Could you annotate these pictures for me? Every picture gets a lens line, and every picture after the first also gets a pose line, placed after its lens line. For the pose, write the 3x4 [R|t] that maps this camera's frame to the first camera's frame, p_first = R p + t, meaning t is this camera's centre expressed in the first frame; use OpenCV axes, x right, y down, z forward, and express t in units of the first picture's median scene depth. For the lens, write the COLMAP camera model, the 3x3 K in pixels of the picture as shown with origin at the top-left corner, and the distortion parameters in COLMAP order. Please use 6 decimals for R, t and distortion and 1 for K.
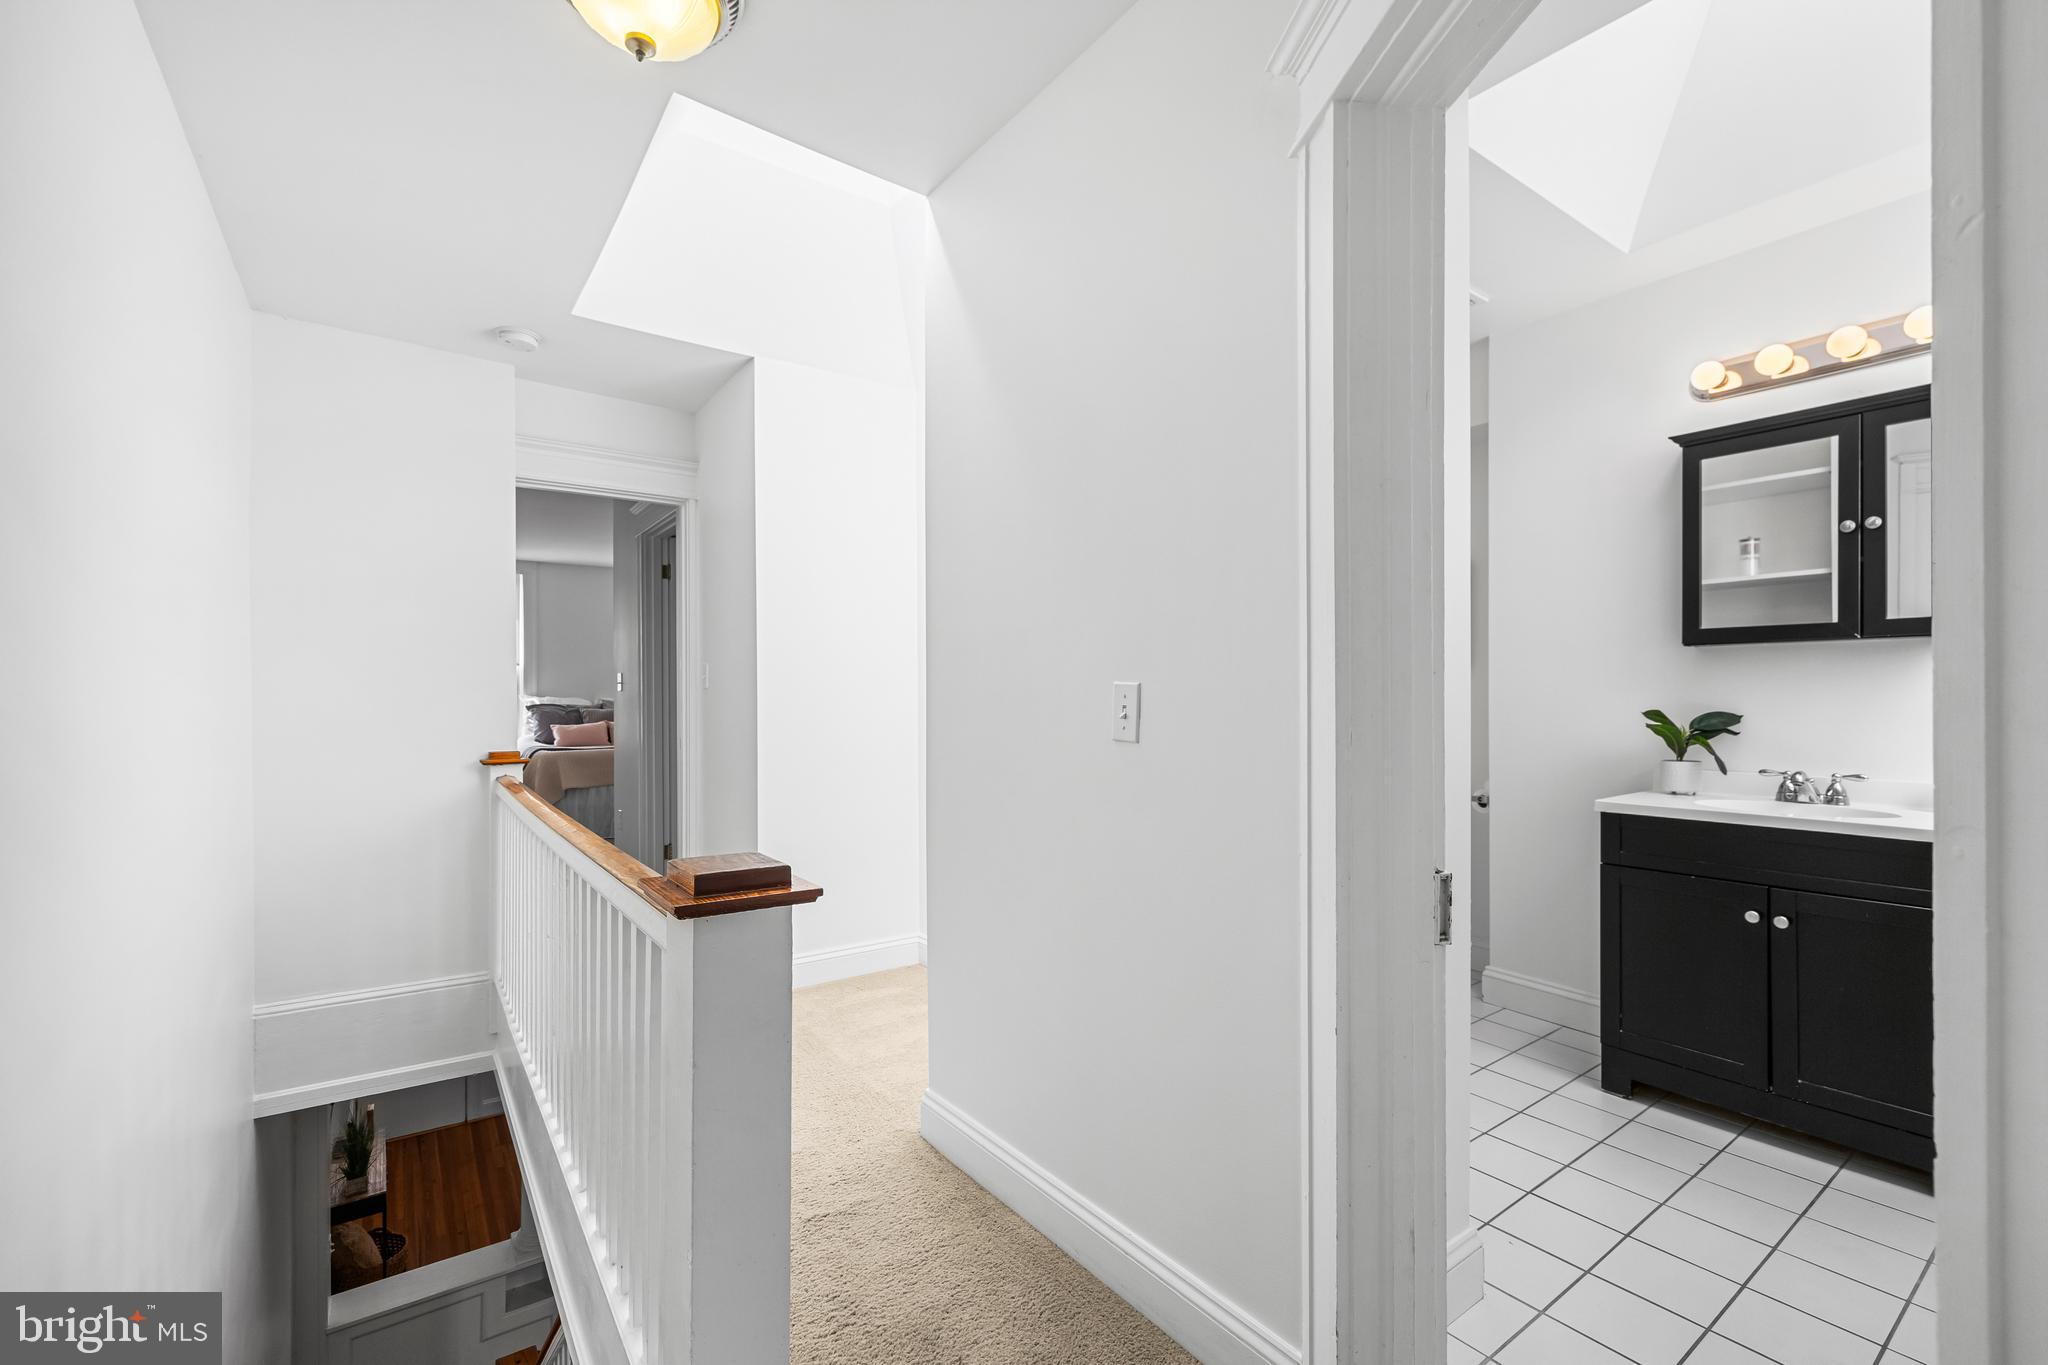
lens RADIAL K [[863.6, 0, 1024.7], [0, 863.6, 693.1], [0, 0, 1]] dist [0.004363, -0.000611]
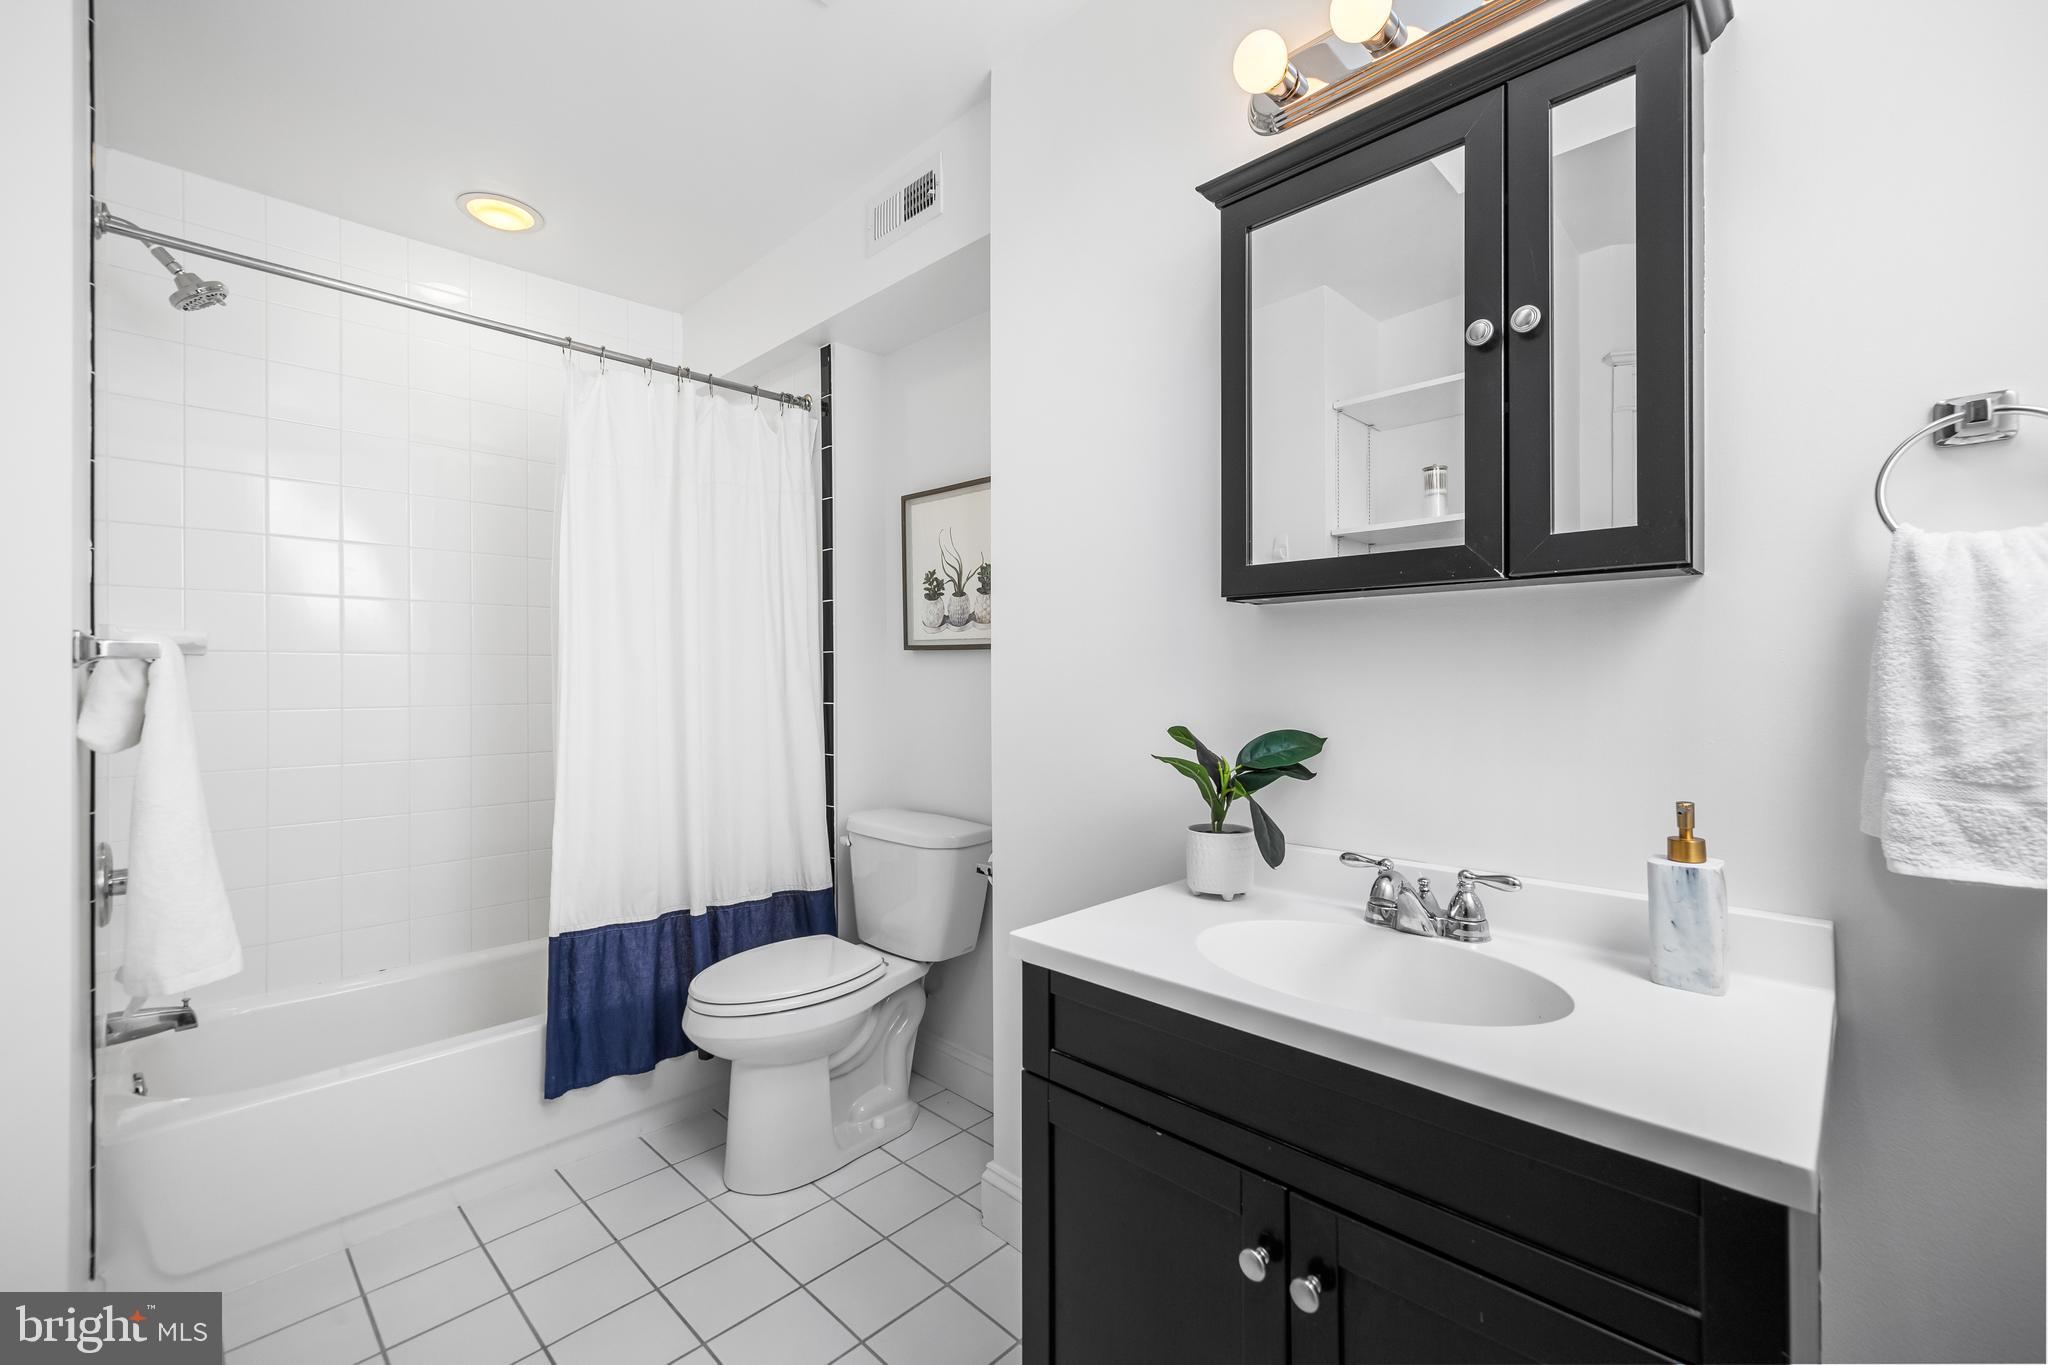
lens RADIAL K [[863.6, 0, 1020.3], [0, 863.6, 674.7], [0, 0, 1]] dist [0.004363, -0.000611]
pose [[0.985323, -0.004532, 0.170642, 0.587098], [0.004204, 0.999989, 0.002283, -0.014025], [-0.170651, -0.001533, 0.985330, 0.549950]]
